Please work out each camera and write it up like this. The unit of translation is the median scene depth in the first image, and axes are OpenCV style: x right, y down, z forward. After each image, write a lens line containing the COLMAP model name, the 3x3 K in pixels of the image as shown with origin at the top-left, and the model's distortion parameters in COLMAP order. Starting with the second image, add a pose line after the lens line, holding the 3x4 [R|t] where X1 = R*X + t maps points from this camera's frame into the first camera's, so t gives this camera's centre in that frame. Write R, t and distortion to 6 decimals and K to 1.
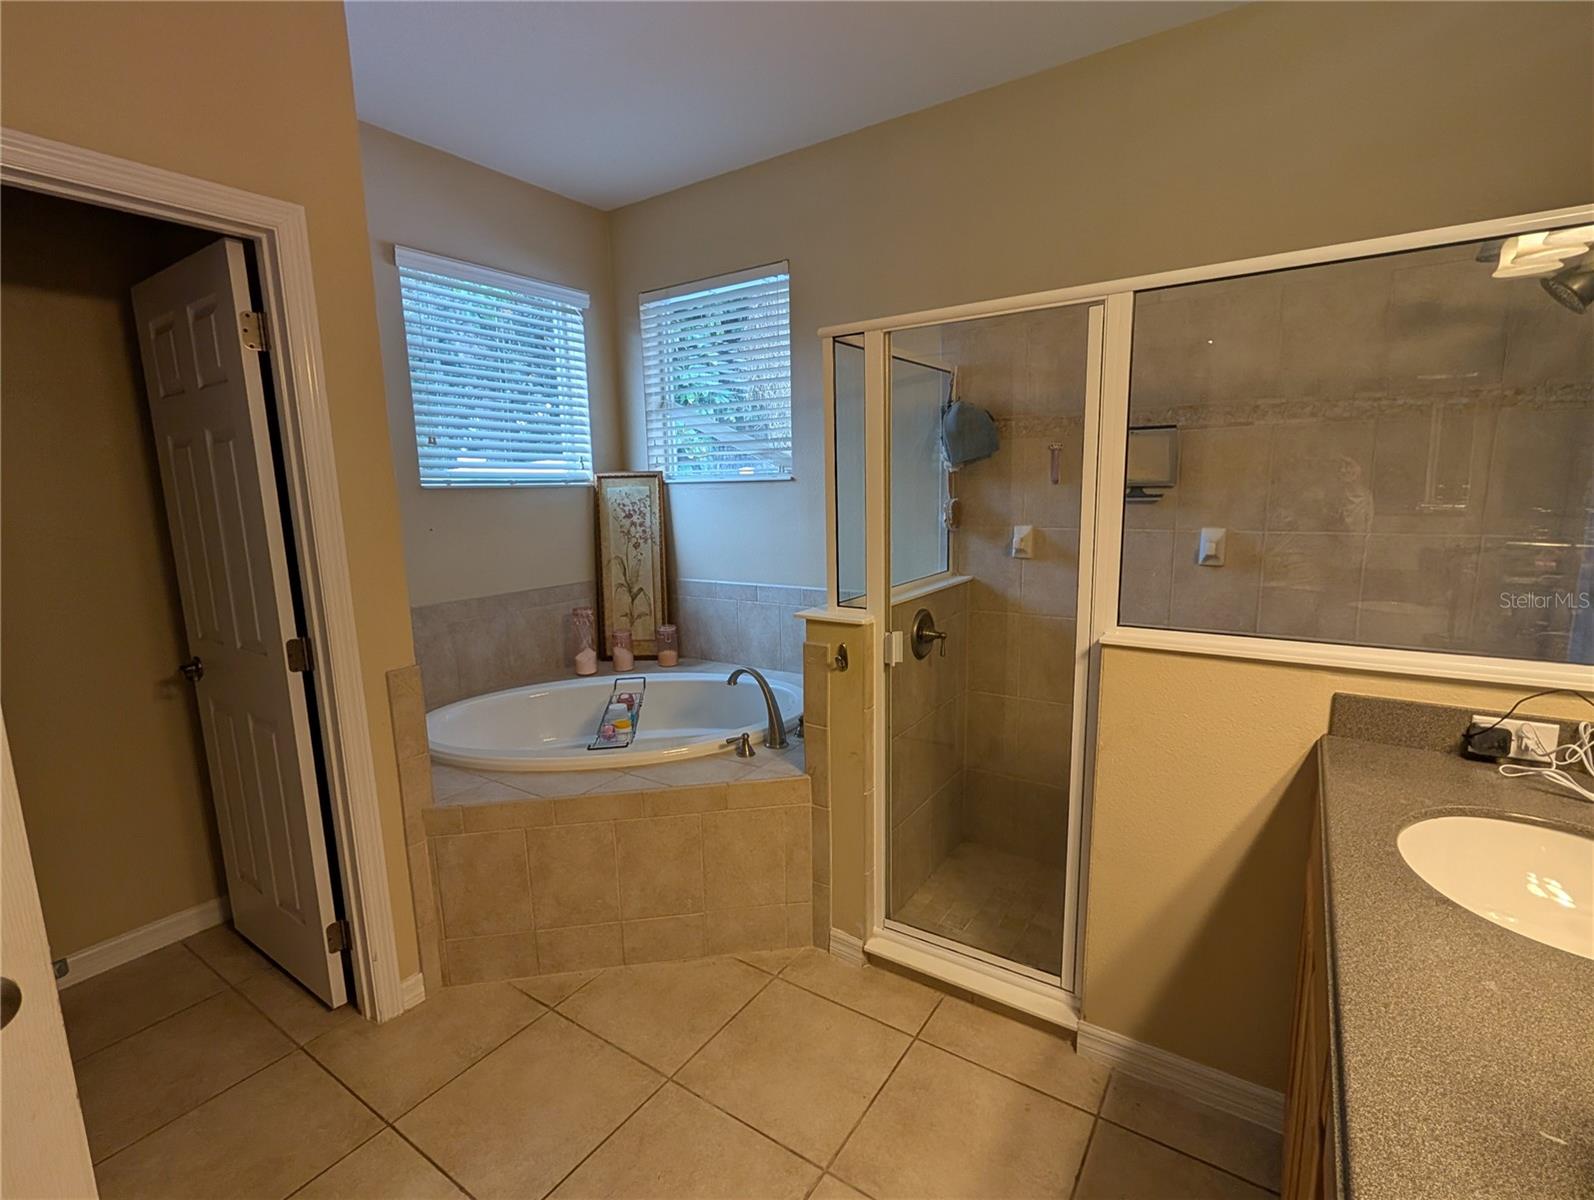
lens RADIAL K [[737.0, 0, 788.6], [0, 737.0, 603.5], [0, 0, 1]] dist [-0.001761, -0.000832]
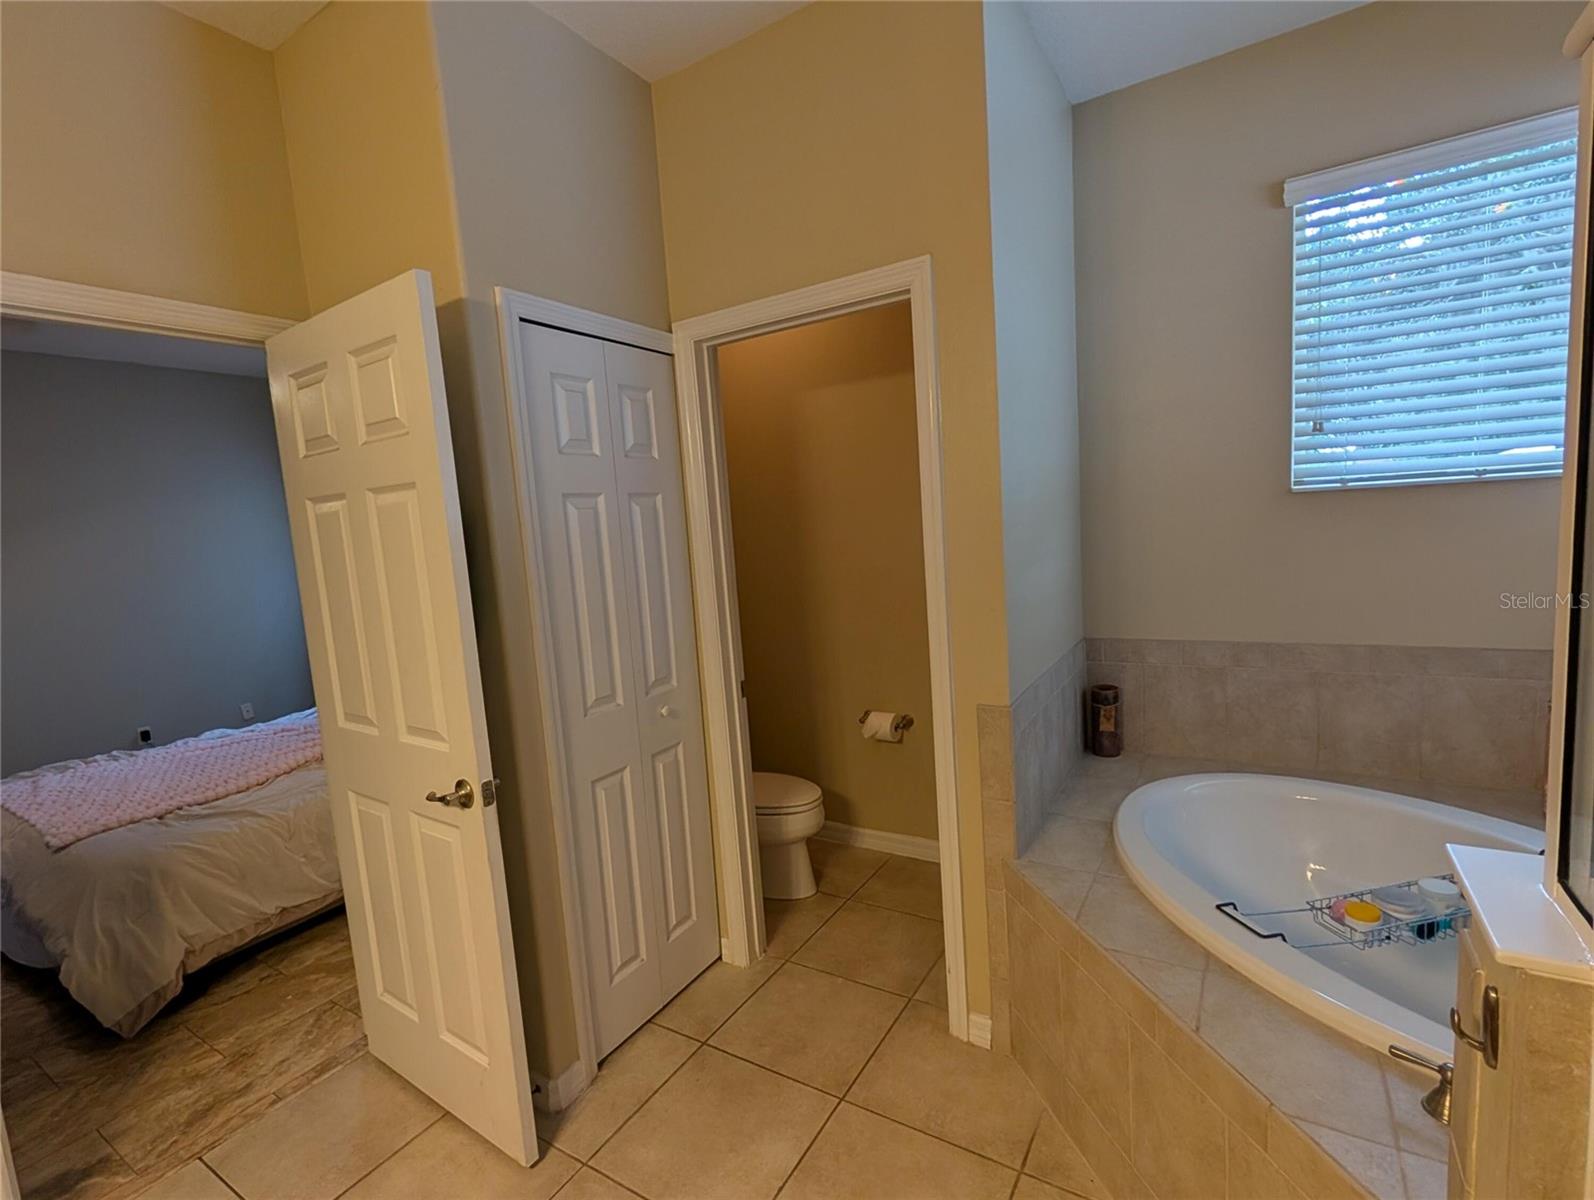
lens RADIAL K [[737.0, 0, 787.3], [0, 737.0, 600.0], [0, 0, 1]] dist [-0.001761, -0.000832]
pose [[0.034646, 0.127028, -0.991294, 0.256617], [-0.091070, 0.988164, 0.123444, -0.091425], [0.995242, 0.086000, 0.045805, 0.450047]]
